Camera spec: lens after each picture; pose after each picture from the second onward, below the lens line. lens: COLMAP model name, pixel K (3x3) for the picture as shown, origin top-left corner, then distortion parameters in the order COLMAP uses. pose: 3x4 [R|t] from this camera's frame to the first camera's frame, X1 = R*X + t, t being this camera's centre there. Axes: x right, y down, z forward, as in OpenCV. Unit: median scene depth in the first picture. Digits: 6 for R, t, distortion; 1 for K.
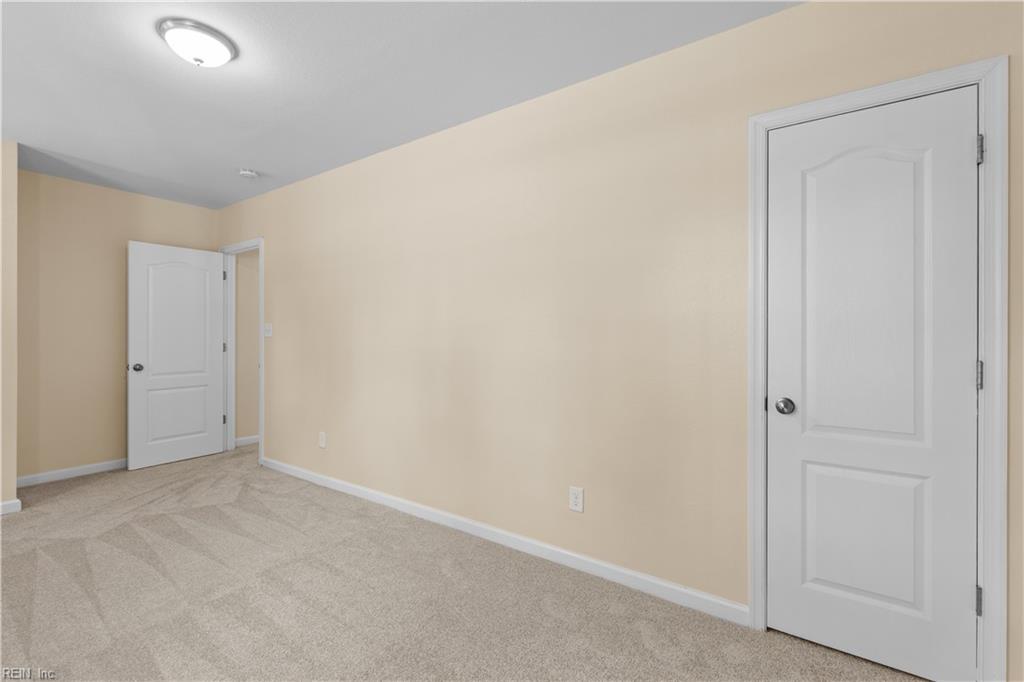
lens RADIAL K [[446.5, 0, 509.2], [0, 446.5, 331.3], [0, 0, 1]] dist [0.008869, -0.002527]
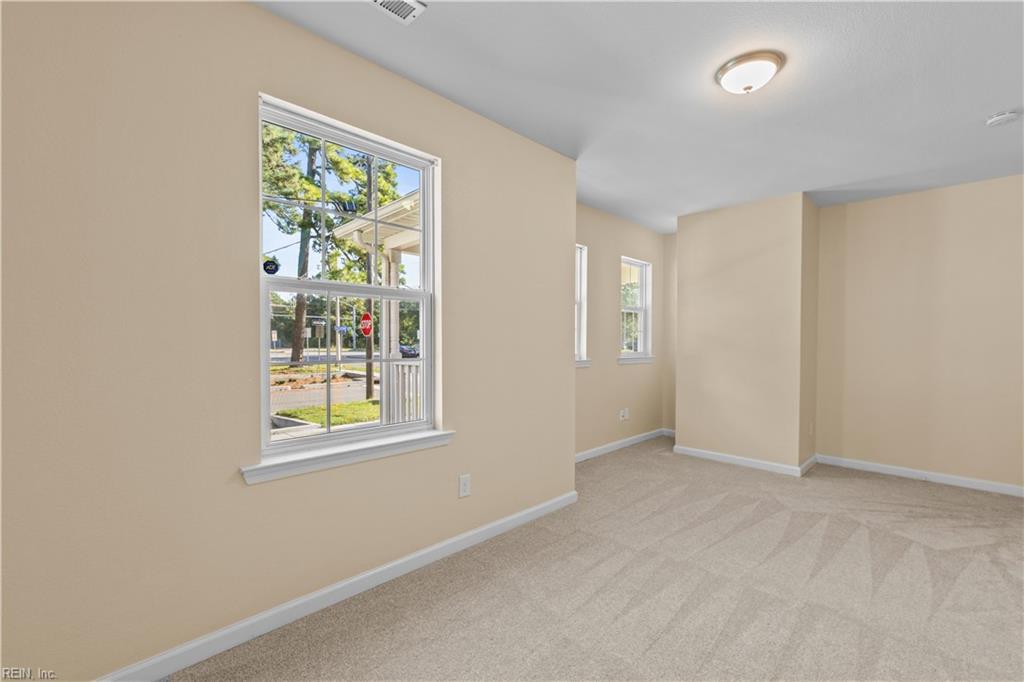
lens RADIAL K [[446.5, 0, 515.2], [0, 446.5, 345.4], [0, 0, 1]] dist [0.008869, -0.002527]
pose [[-0.161488, 0.010660, -0.986817, 0.312489], [-0.002367, 0.999935, 0.011189, 0.009547], [0.986872, 0.004143, -0.161452, 0.407670]]
